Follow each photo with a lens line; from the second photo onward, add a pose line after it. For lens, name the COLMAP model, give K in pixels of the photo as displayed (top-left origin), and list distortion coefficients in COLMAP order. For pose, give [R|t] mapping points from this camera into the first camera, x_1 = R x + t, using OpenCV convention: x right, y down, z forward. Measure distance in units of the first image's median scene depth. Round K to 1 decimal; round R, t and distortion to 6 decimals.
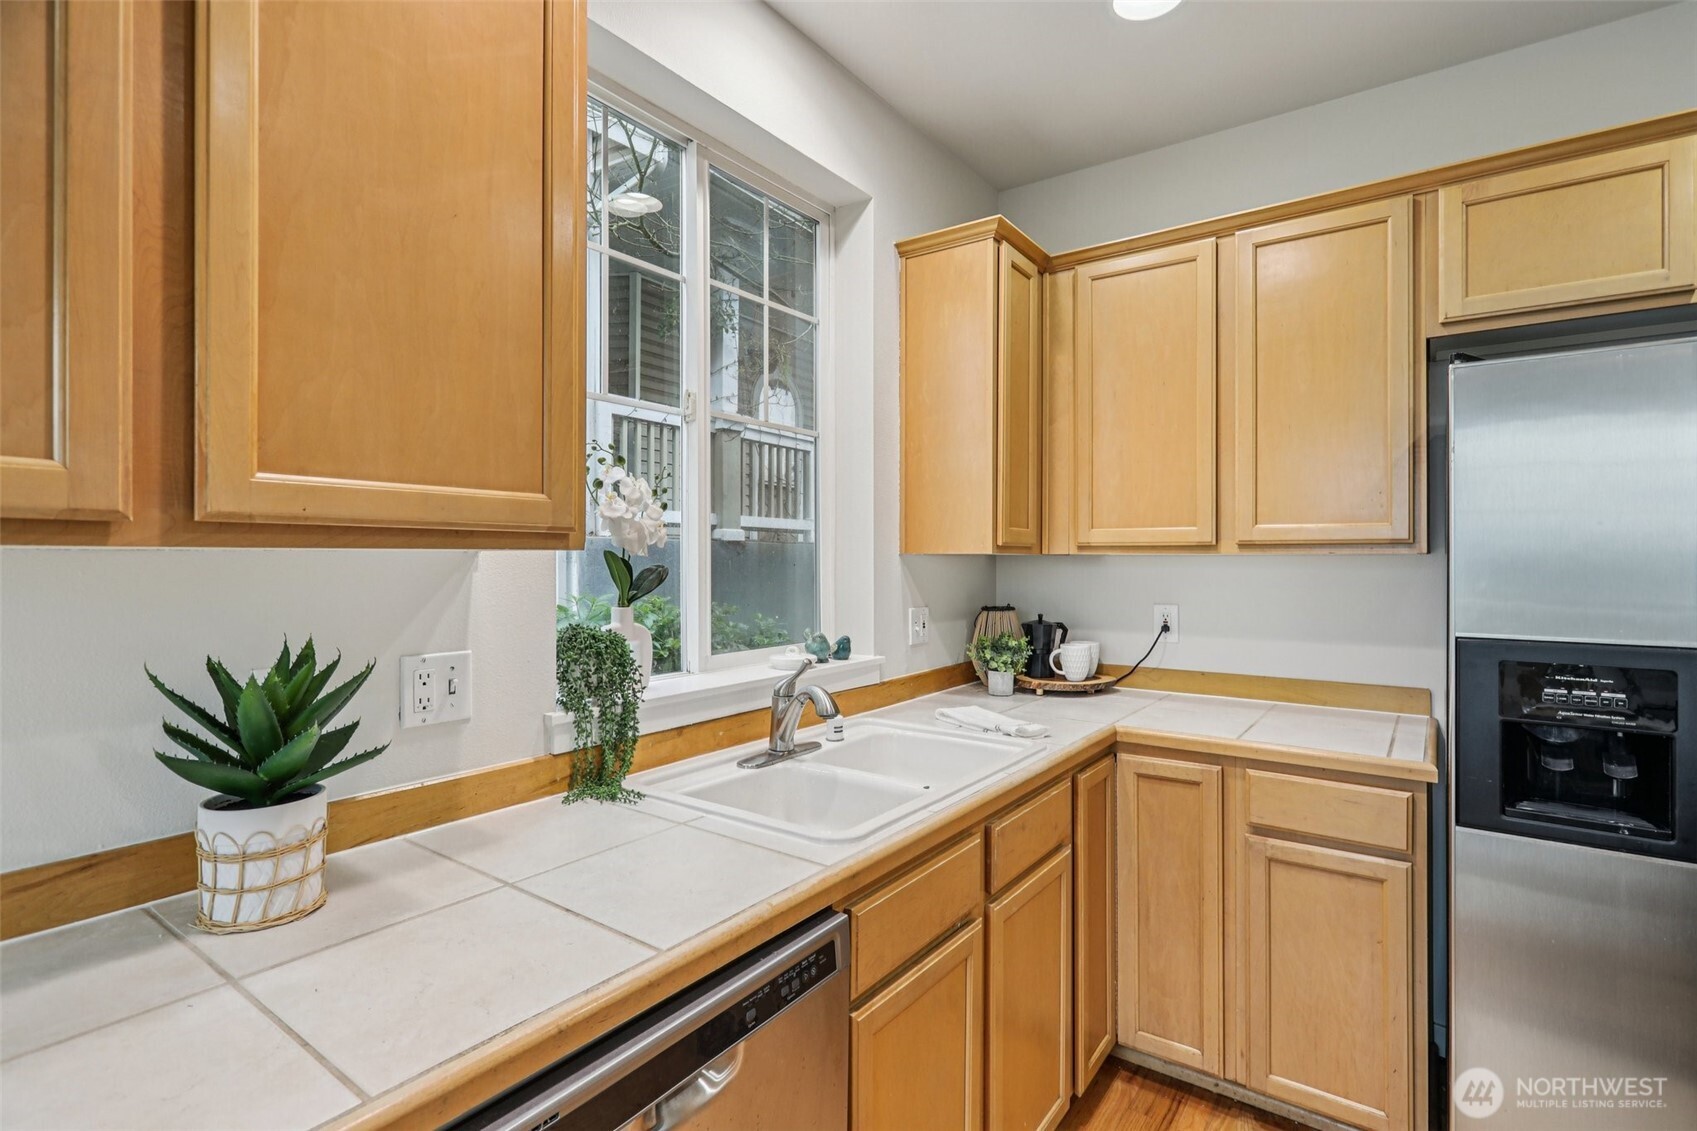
lens RADIAL K [[810.5, 0, 857.4], [0, 810.5, 557.9], [0, 0, 1]] dist [-0.004257, 0.002581]
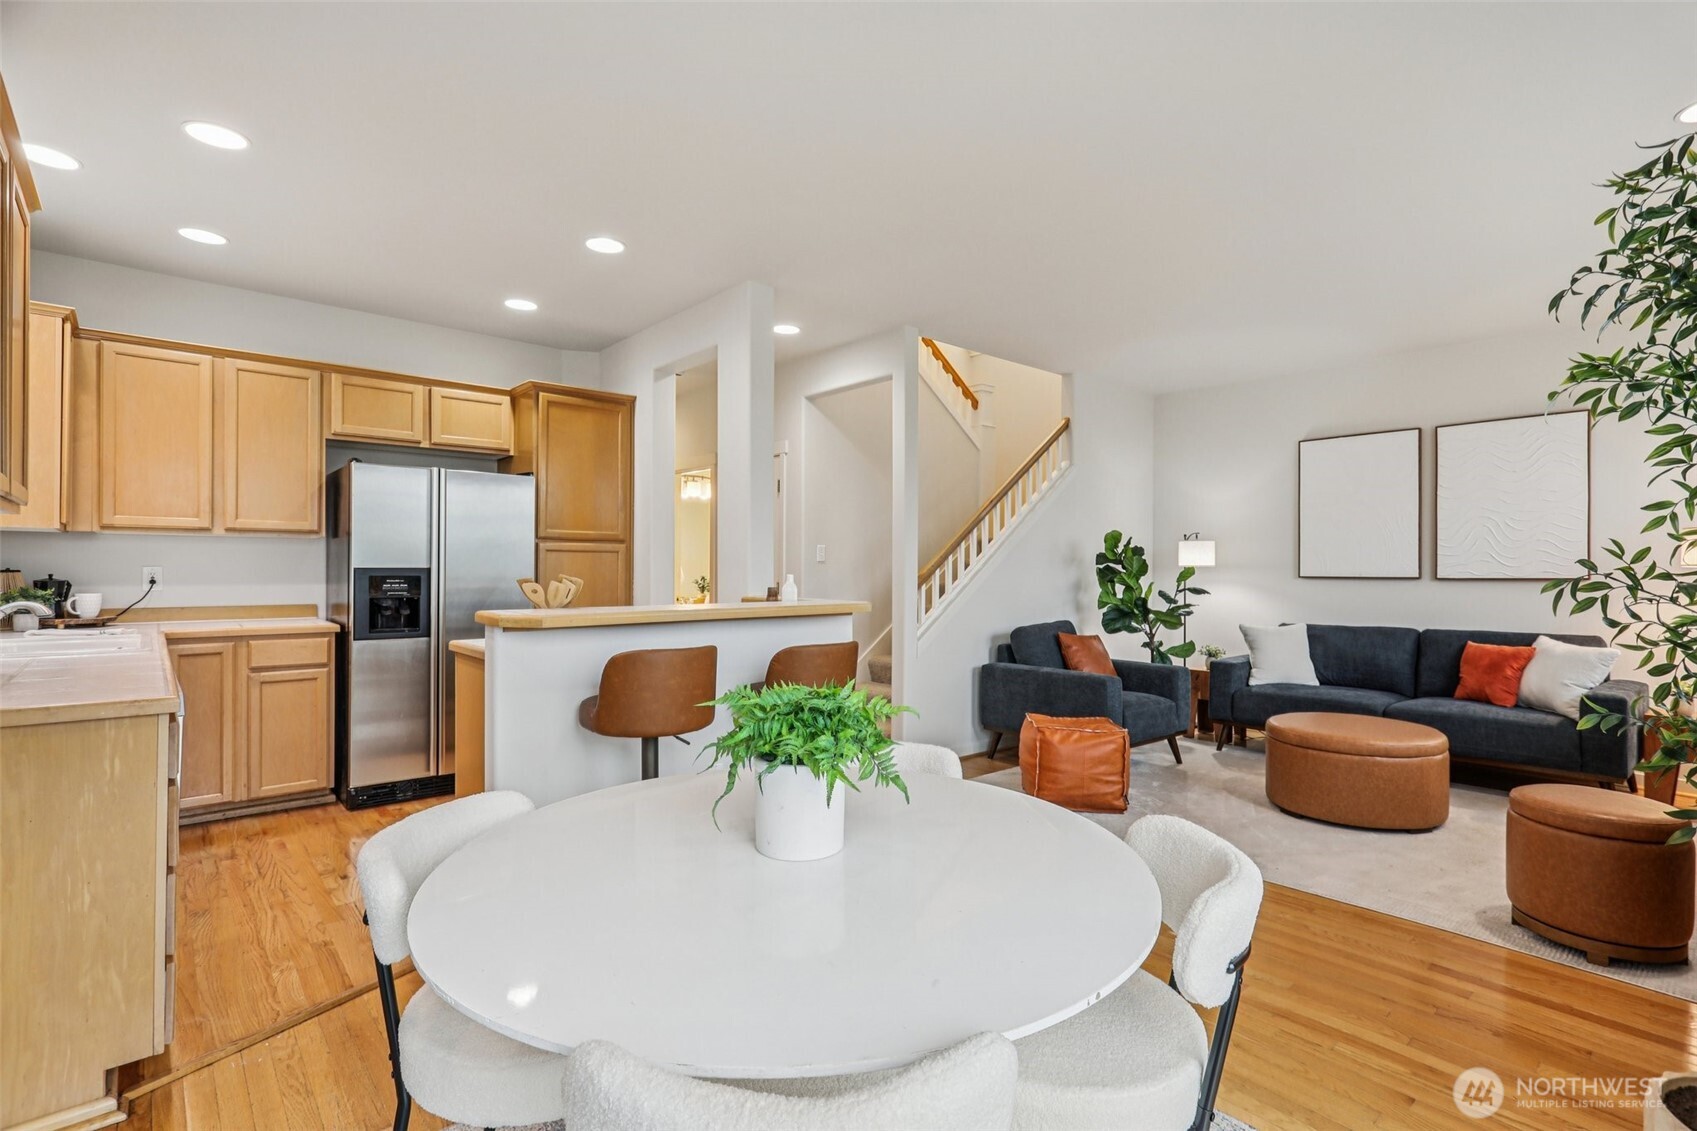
lens RADIAL K [[810.5, 0, 853.2], [0, 810.5, 569.8], [0, 0, 1]] dist [-0.004257, 0.002581]
pose [[0.232827, -0.003023, 0.972513, -0.984475], [-0.007592, 0.999959, 0.004926, 0.055613], [-0.972489, -0.008530, 0.232794, -0.809396]]
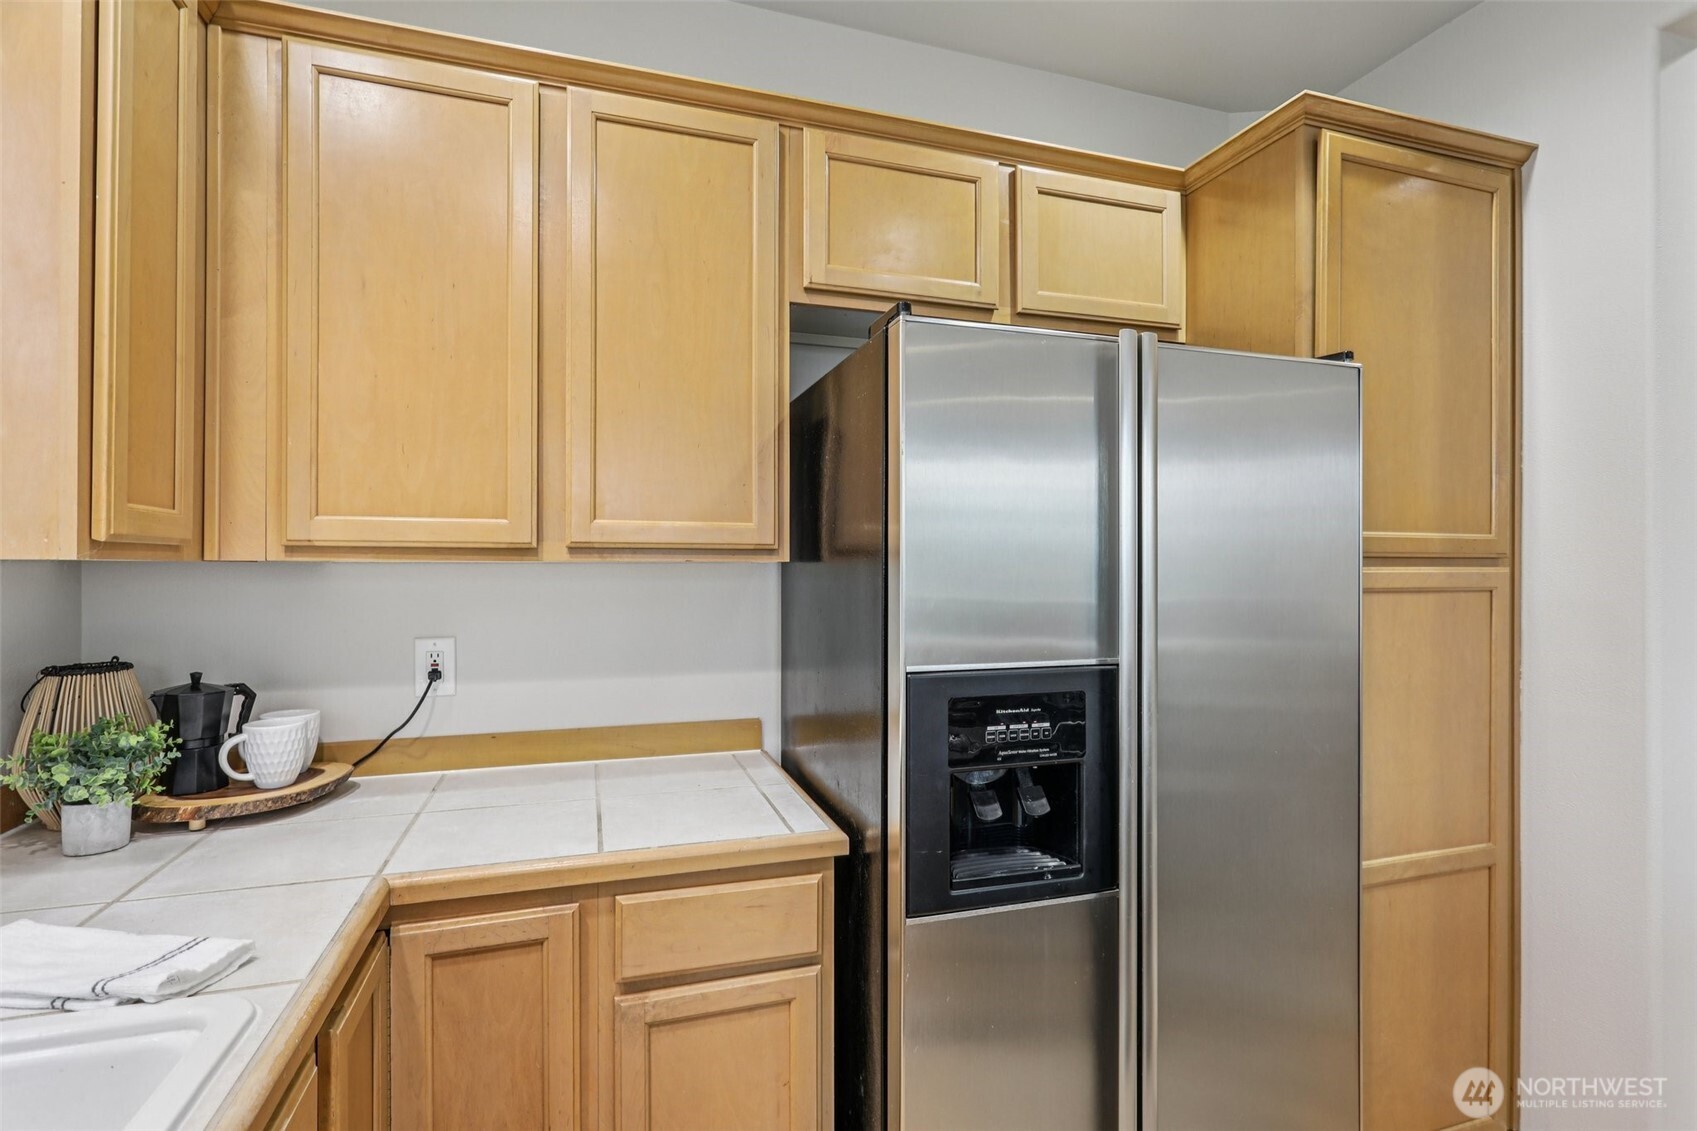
lens RADIAL K [[810.5, 0, 845.4], [0, 810.5, 560.6], [0, 0, 1]] dist [-0.004257, 0.002581]
pose [[0.593018, 0.002151, 0.805187, 0.061600], [-0.001746, 0.999998, -0.001385, -0.005060], [-0.805188, -0.000585, 0.593020, 0.415773]]
